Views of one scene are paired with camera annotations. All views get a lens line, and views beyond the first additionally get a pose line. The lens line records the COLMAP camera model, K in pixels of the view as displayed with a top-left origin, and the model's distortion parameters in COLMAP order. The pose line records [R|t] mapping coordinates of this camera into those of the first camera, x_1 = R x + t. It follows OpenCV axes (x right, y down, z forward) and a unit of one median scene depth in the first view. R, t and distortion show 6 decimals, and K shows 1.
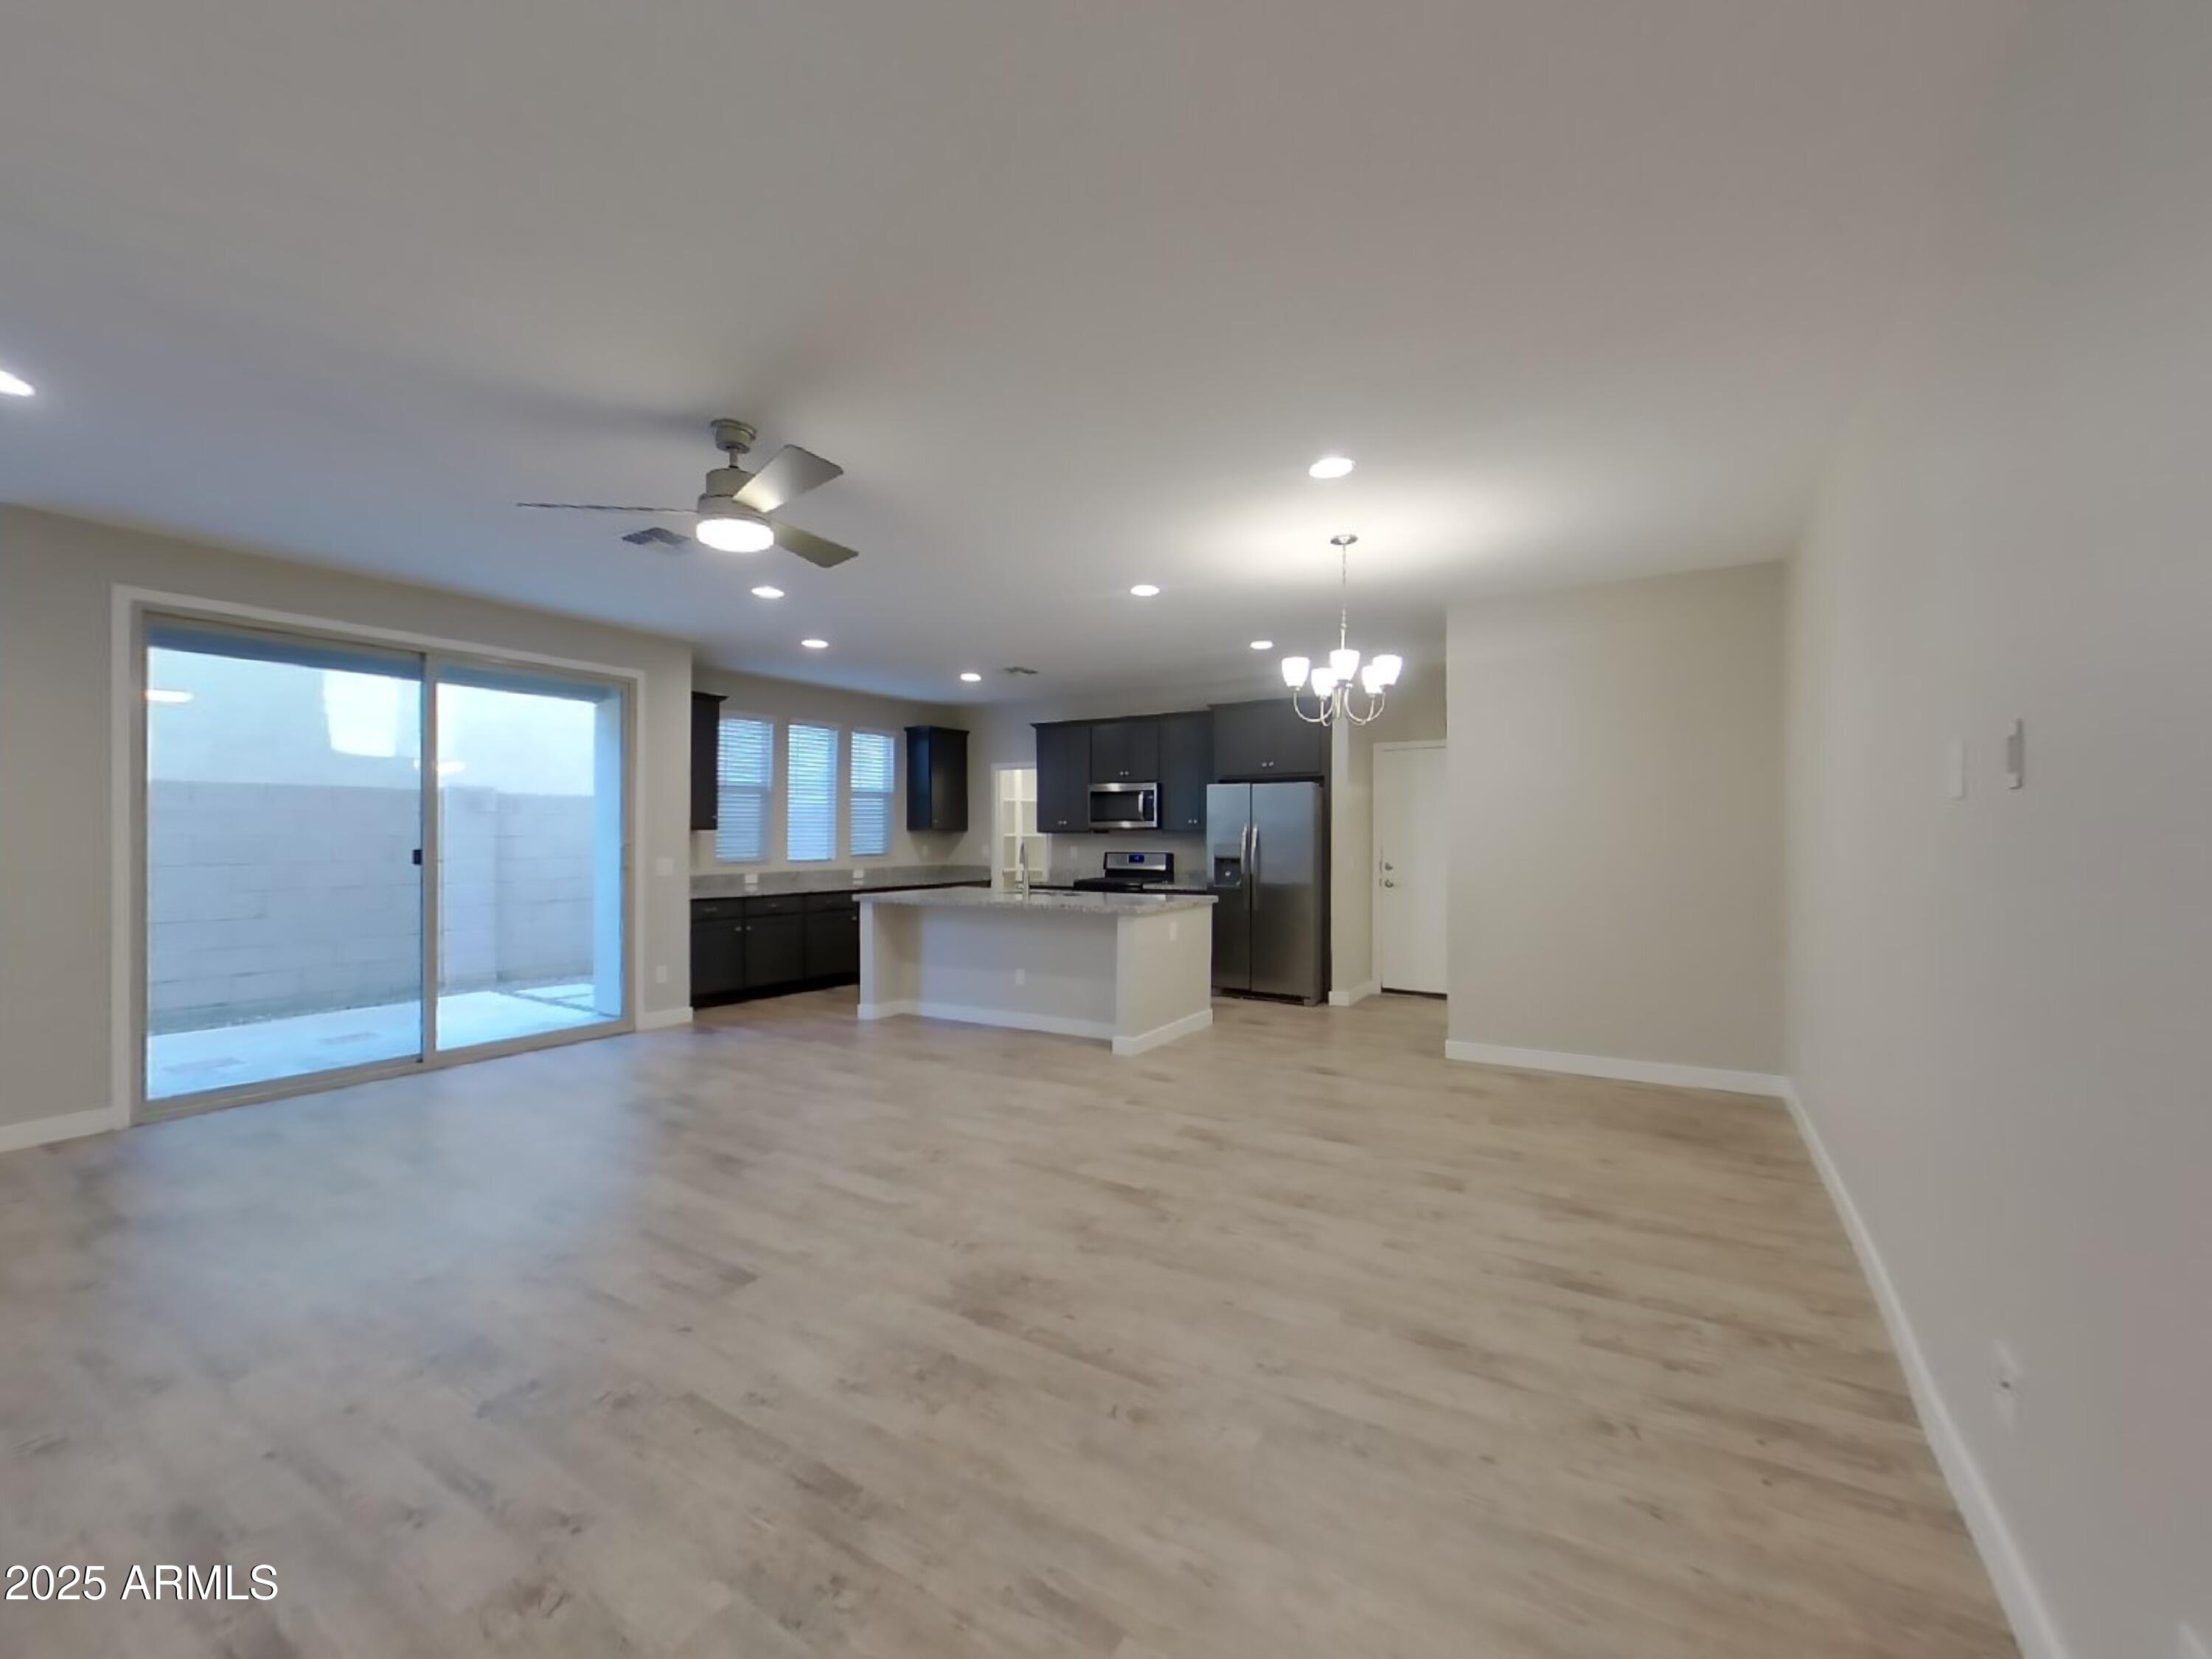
lens RADIAL K [[899.2, 0, 1099.6], [0, 899.2, 830.8], [0, 0, 1]] dist [-0.002128, 0.000092]
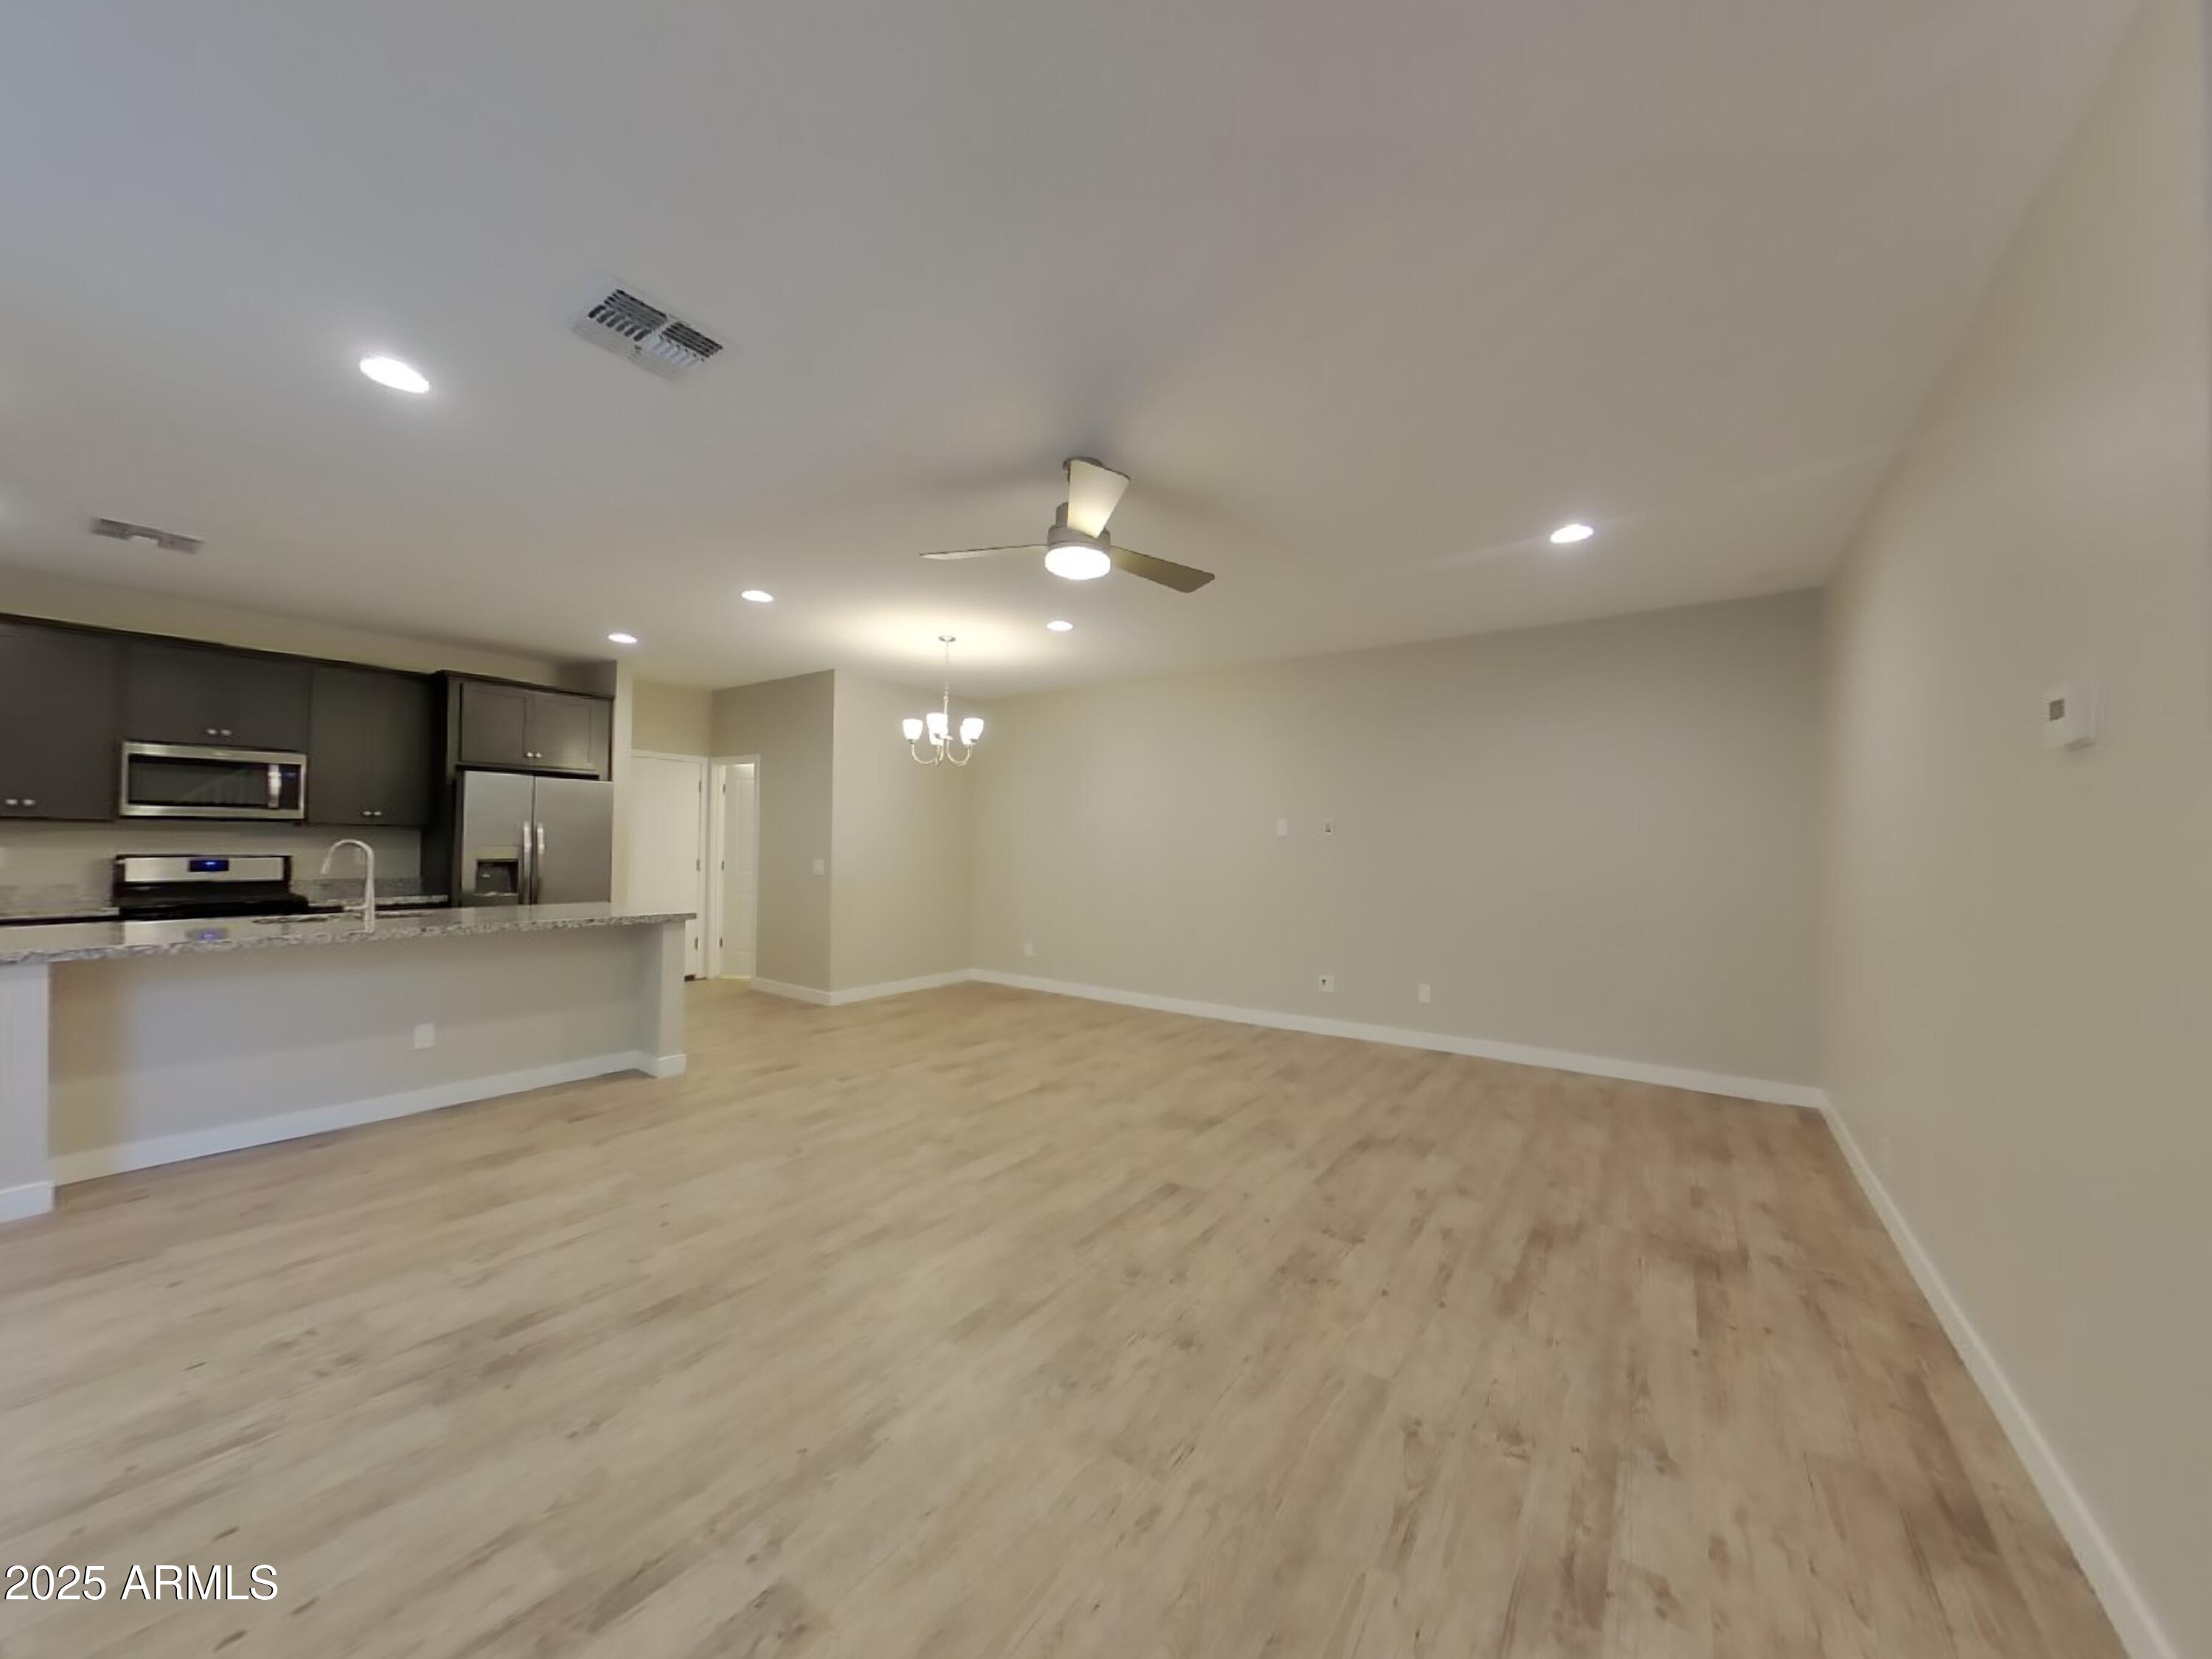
lens RADIAL K [[794.3, 0, 1106.0], [0, 794.3, 829.5], [0, 0, 1]] dist [-0.000481, 0.002891]
pose [[0.050847, 0.025021, 0.998393, -1.133867], [-0.022115, 0.999469, -0.023921, 0.011293], [-0.998462, -0.020863, 0.051374, 0.765717]]
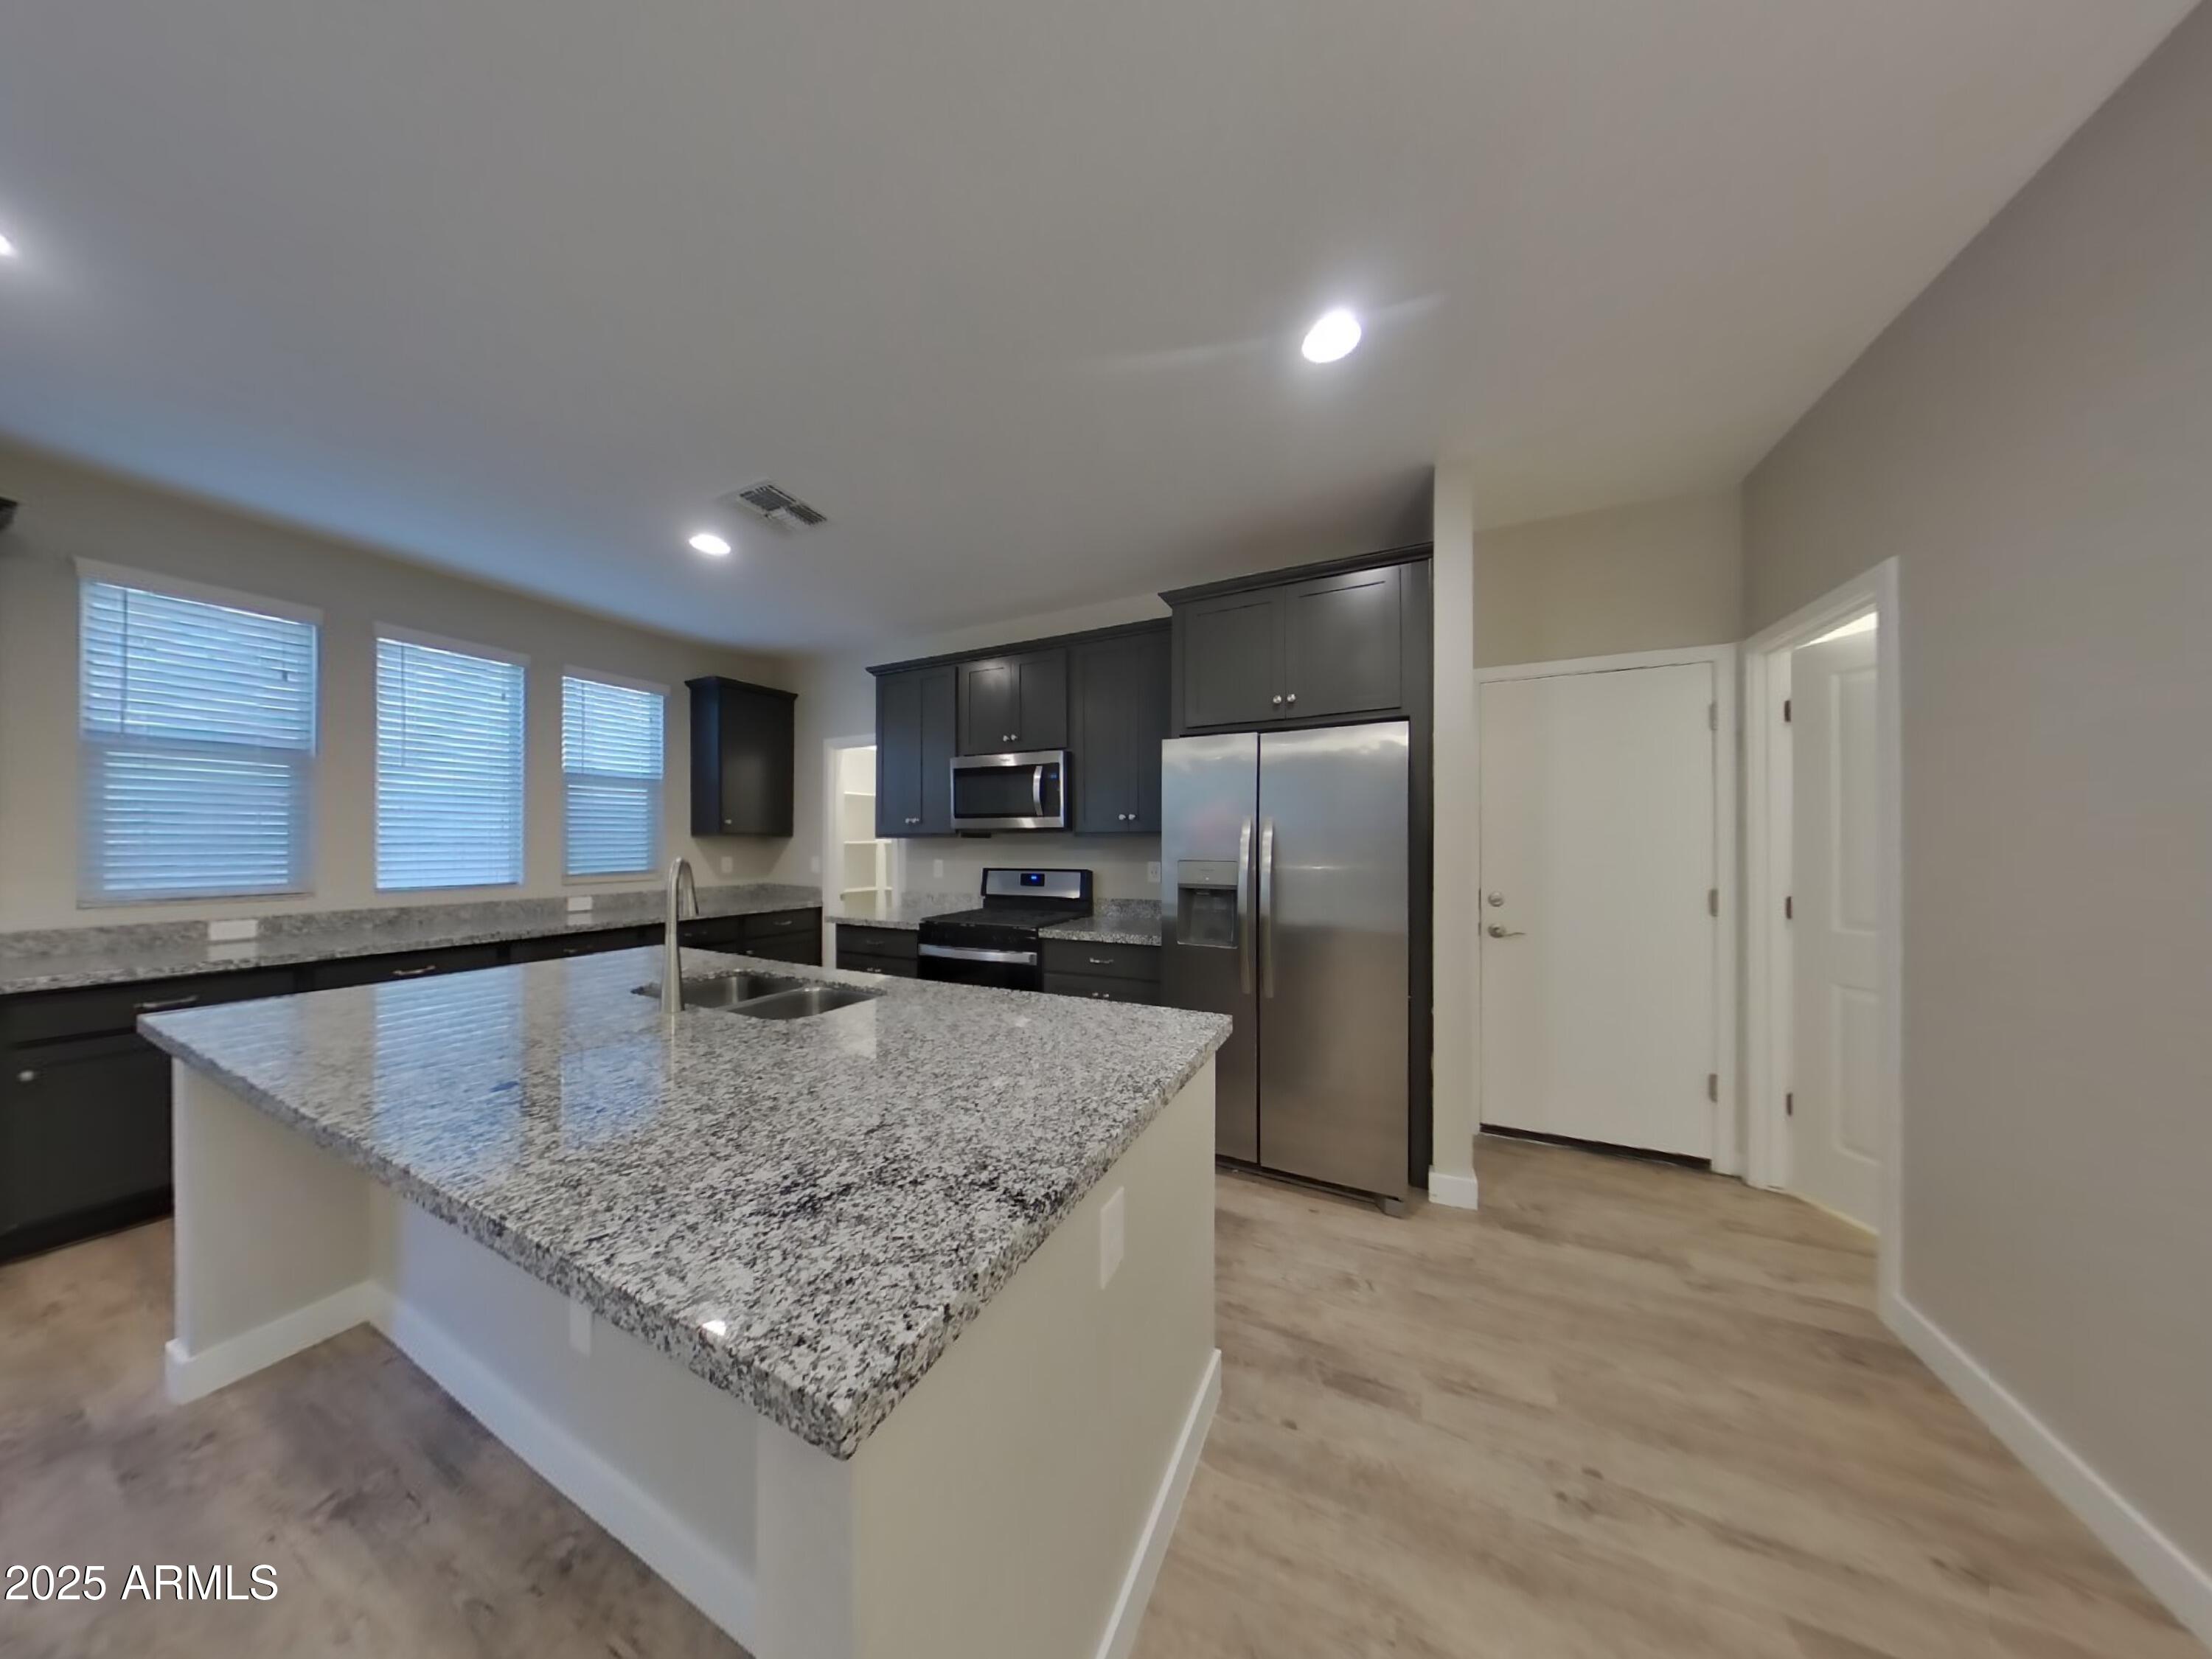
lens RADIAL K [[630.5, 0, 1104.6], [0, 630.5, 846.2], [0, 0, 1]] dist [-0.000539, -0.000003]
pose [[0.992788, -0.000353, 0.119884, 0.089101], [-0.000598, 0.999969, 0.007897, 0.010674], [-0.119883, -0.007912, 0.992757, 1.302279]]
